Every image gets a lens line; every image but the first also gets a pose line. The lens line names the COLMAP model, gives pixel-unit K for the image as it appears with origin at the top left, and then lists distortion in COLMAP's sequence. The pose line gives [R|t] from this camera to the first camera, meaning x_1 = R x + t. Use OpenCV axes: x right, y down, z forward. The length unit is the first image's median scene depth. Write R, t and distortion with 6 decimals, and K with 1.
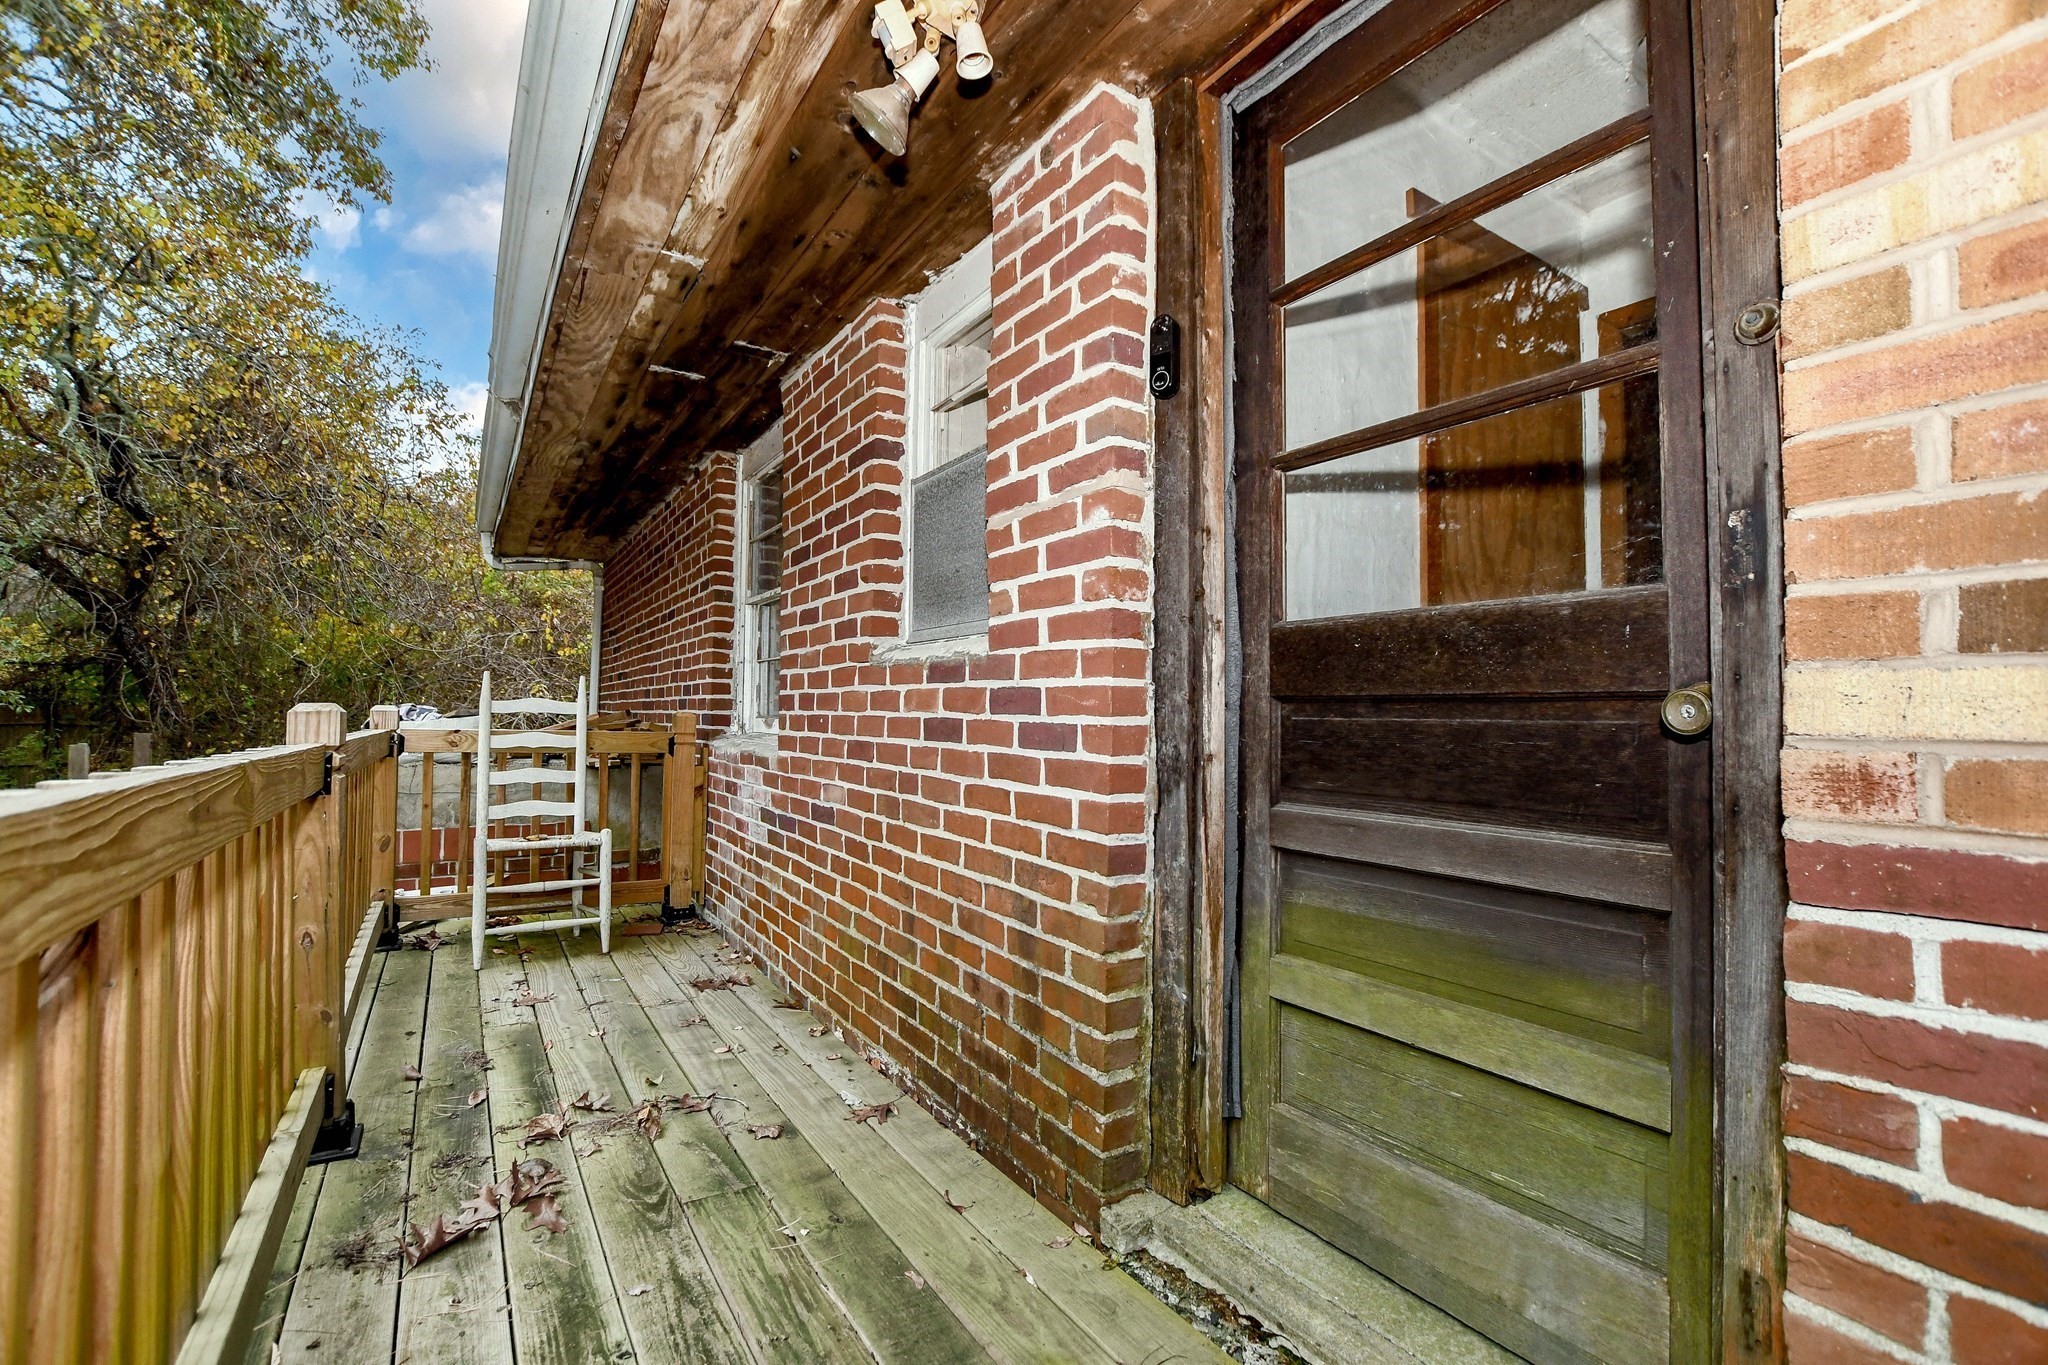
lens RADIAL K [[902.9, 0, 1020.0], [0, 902.9, 685.8], [0, 0, 1]] dist [-0.031723, 0.005543]
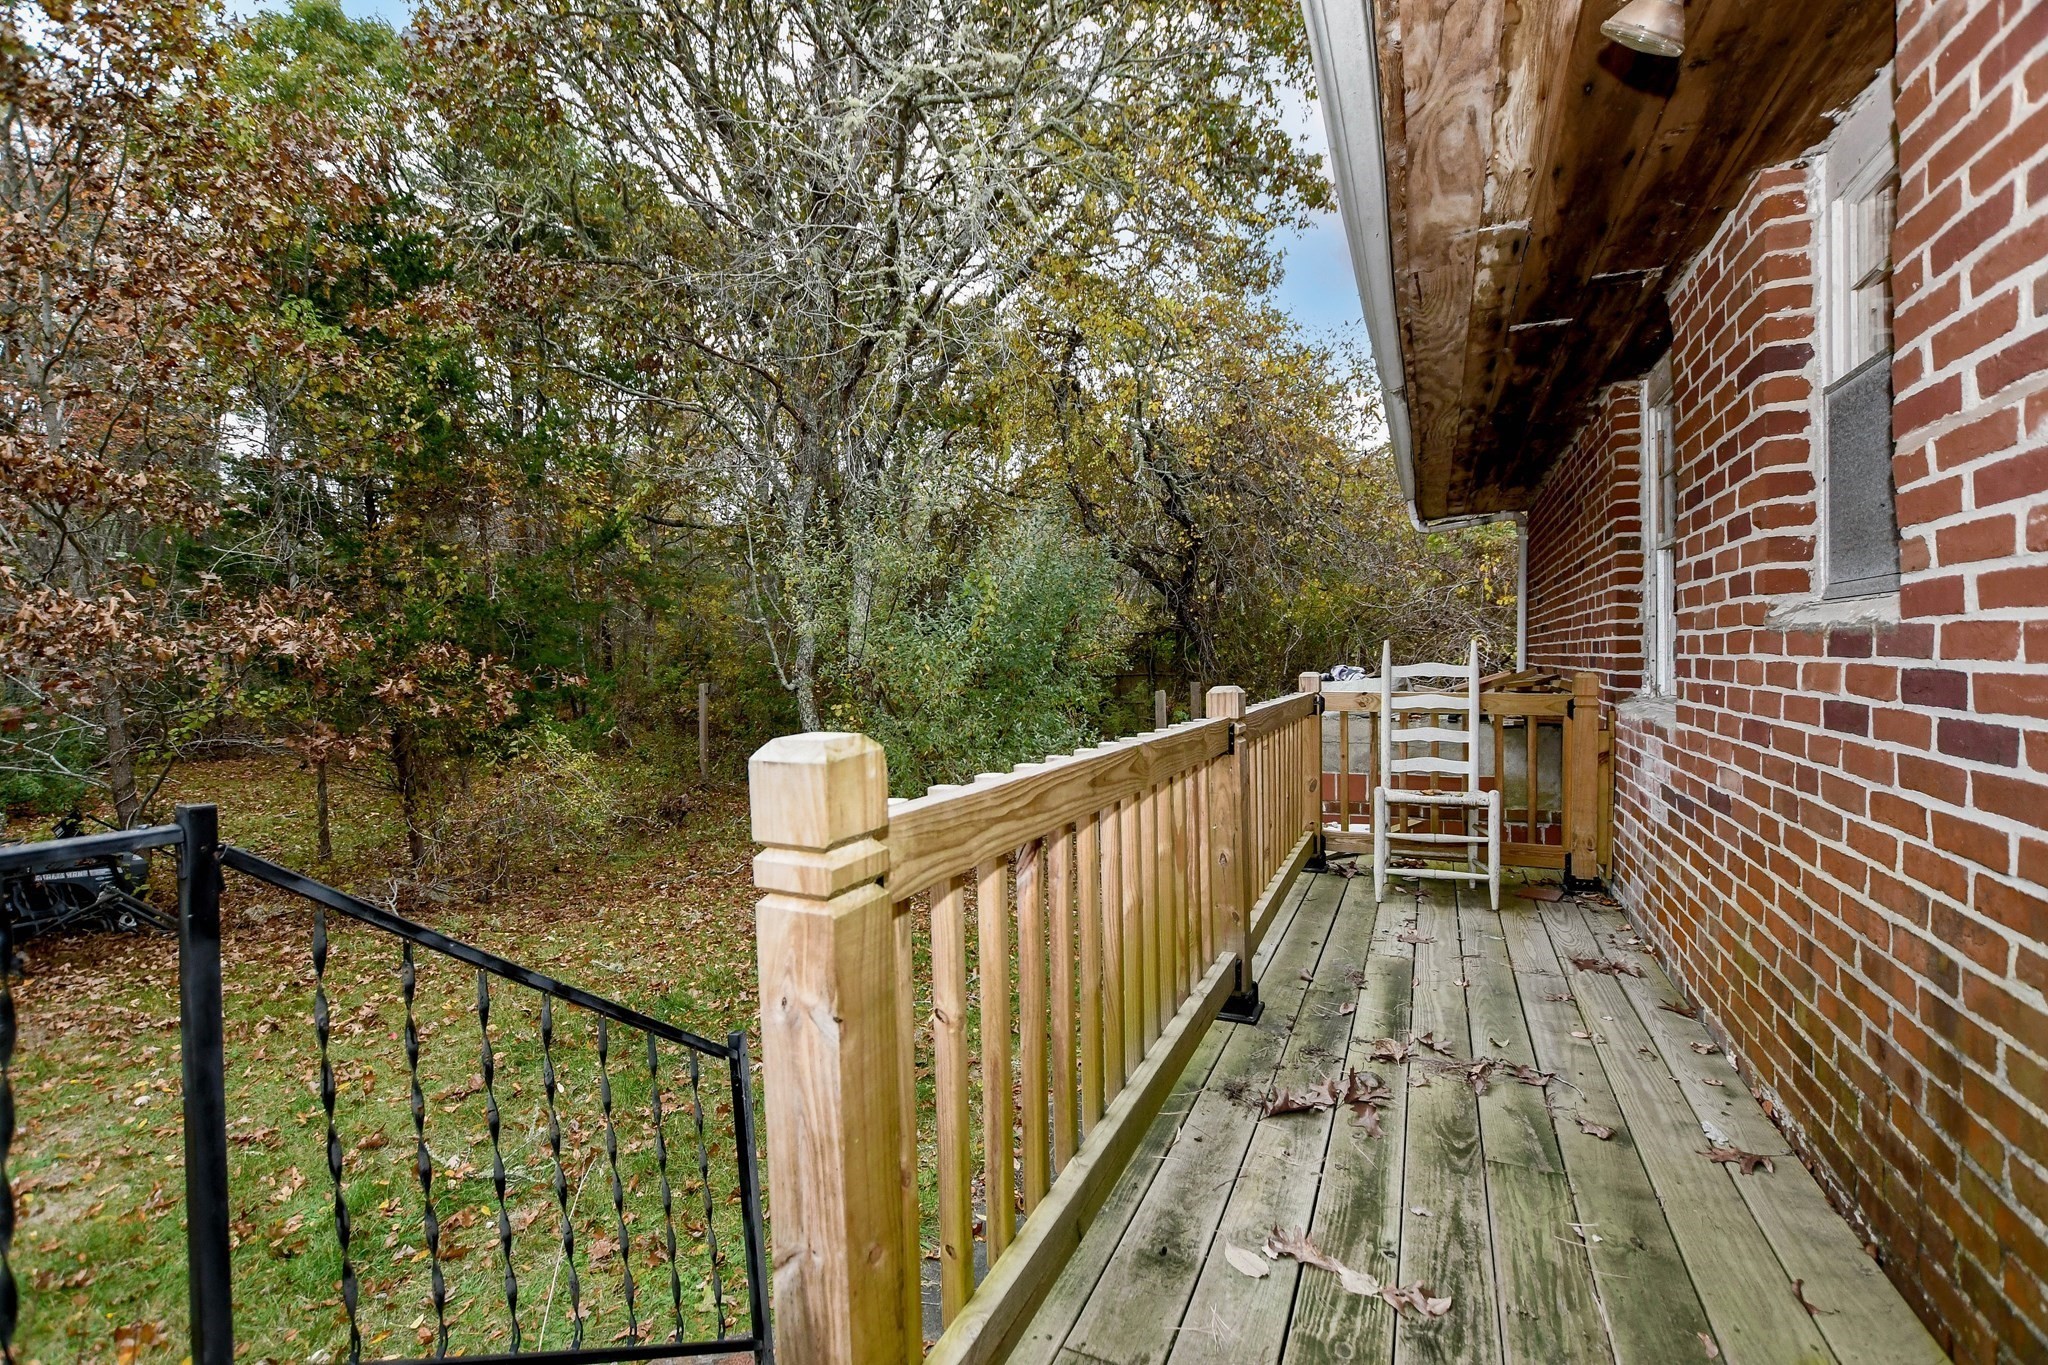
lens RADIAL K [[902.9, 0, 1016.6], [0, 902.9, 686.5], [0, 0, 1]] dist [-0.031723, 0.005543]
pose [[0.547219, 0.005288, -0.836973, 0.145584], [0.049374, 0.998035, 0.038586, -0.038784], [0.835532, -0.062440, 0.545883, -0.011489]]
